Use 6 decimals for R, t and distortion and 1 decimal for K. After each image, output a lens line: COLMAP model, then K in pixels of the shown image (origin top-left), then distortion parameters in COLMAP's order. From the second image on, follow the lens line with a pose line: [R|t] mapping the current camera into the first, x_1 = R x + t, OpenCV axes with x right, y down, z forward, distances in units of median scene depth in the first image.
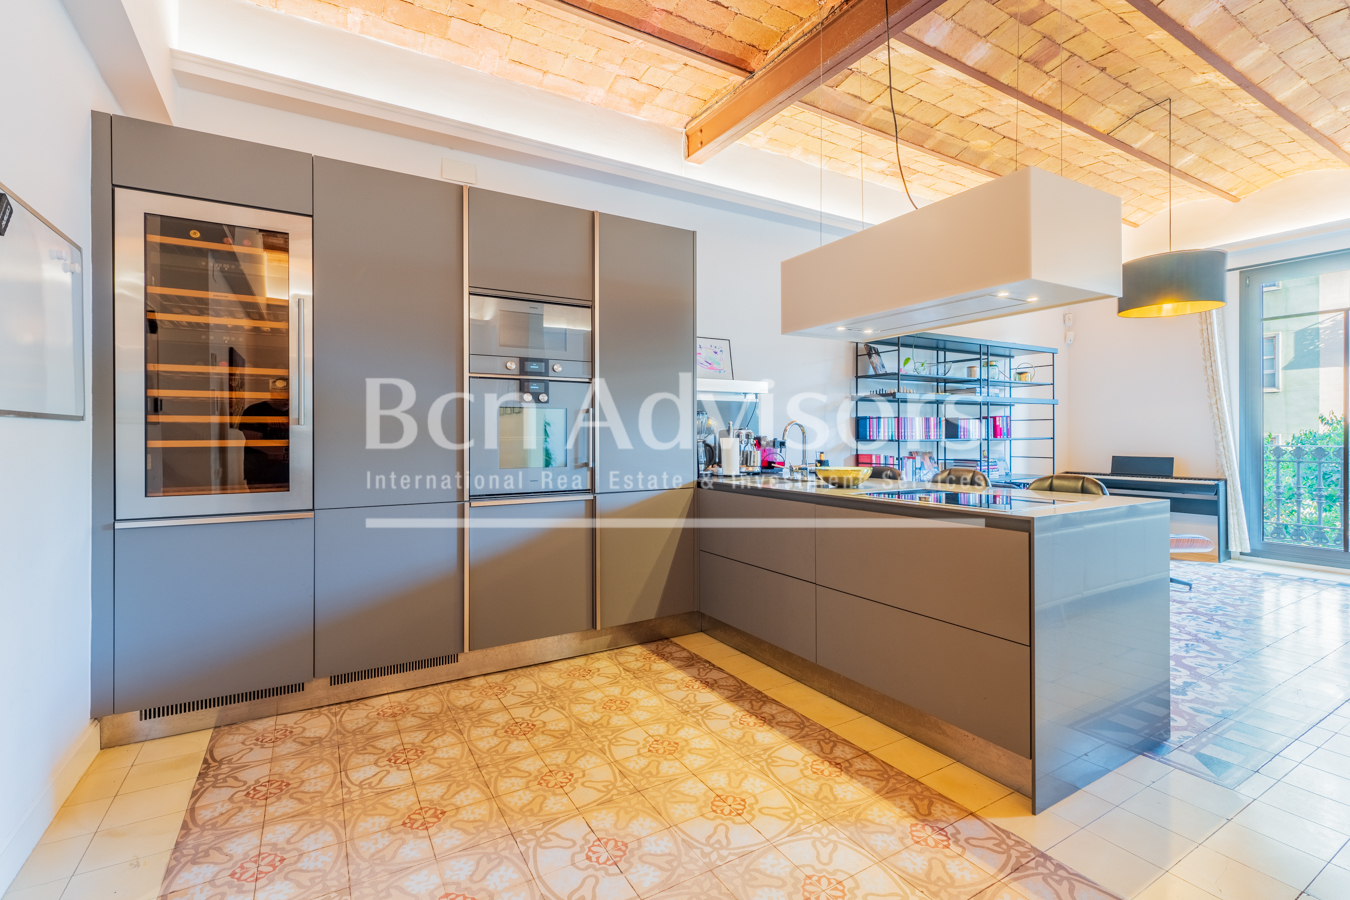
lens RADIAL K [[572.2, 0, 678.1], [0, 572.2, 431.0], [0, 0, 1]] dist [0.001677, 0.000553]
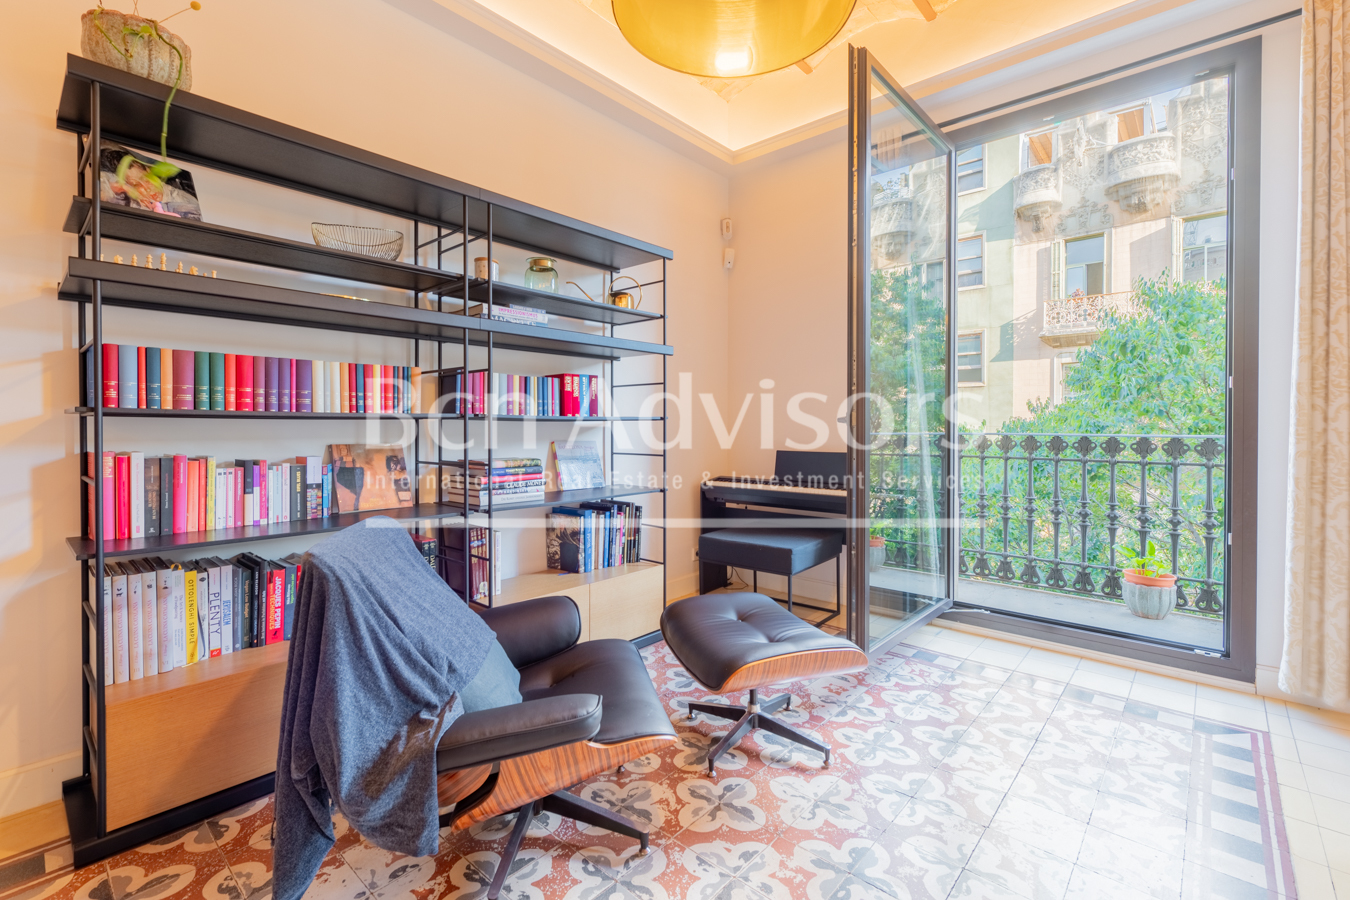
lens RADIAL K [[592.0, 0, 674.6], [0, 592.0, 431.5], [0, 0, 1]] dist [-0.004359, -0.000805]
pose [[0.946752, -0.000450, 0.321963, 0.822720], [-0.001781, 0.999976, 0.006634, 0.036364], [-0.321958, -0.006855, 0.946729, 0.818687]]
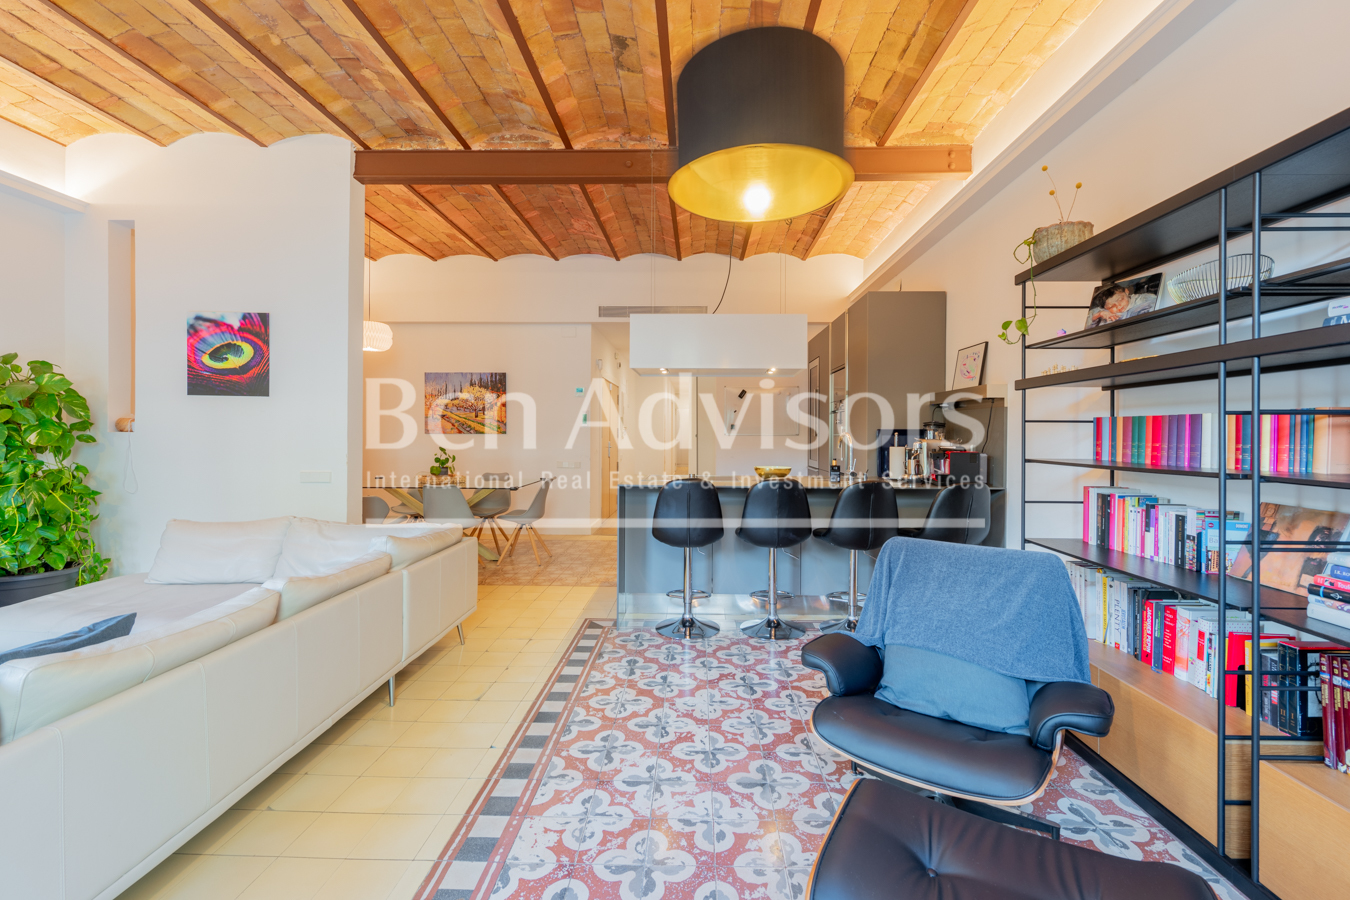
lens RADIAL K [[570.6, 0, 693.5], [0, 570.6, 430.7], [0, 0, 1]] dist [-0.000116, 0.000027]
pose [[-0.500000, -0.007244, -0.865995, 1.497019], [-0.003437, 0.999974, -0.006381, -0.013091], [0.866019, -0.000214, -0.500012, 1.404663]]
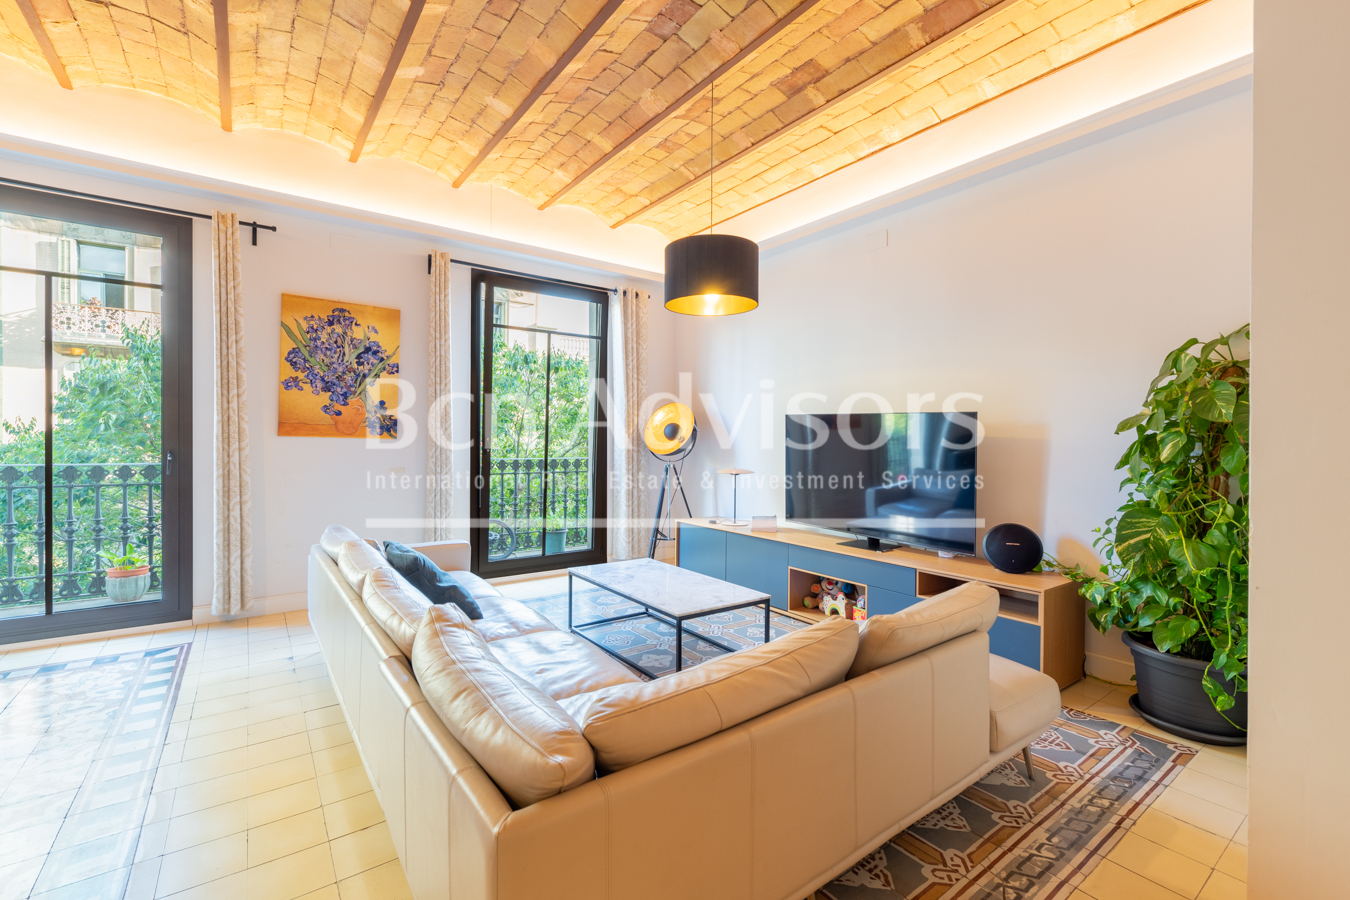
lens RADIAL K [[573.9, 0, 674.6], [0, 573.9, 445.3], [0, 0, 1]] dist [0.013002, 0.000194]
pose [[-0.128062, -0.007665, 0.991737, 0.460290], [-0.006198, 0.999957, 0.006928, -0.010126], [-0.991747, -0.005260, -0.128104, 0.463912]]
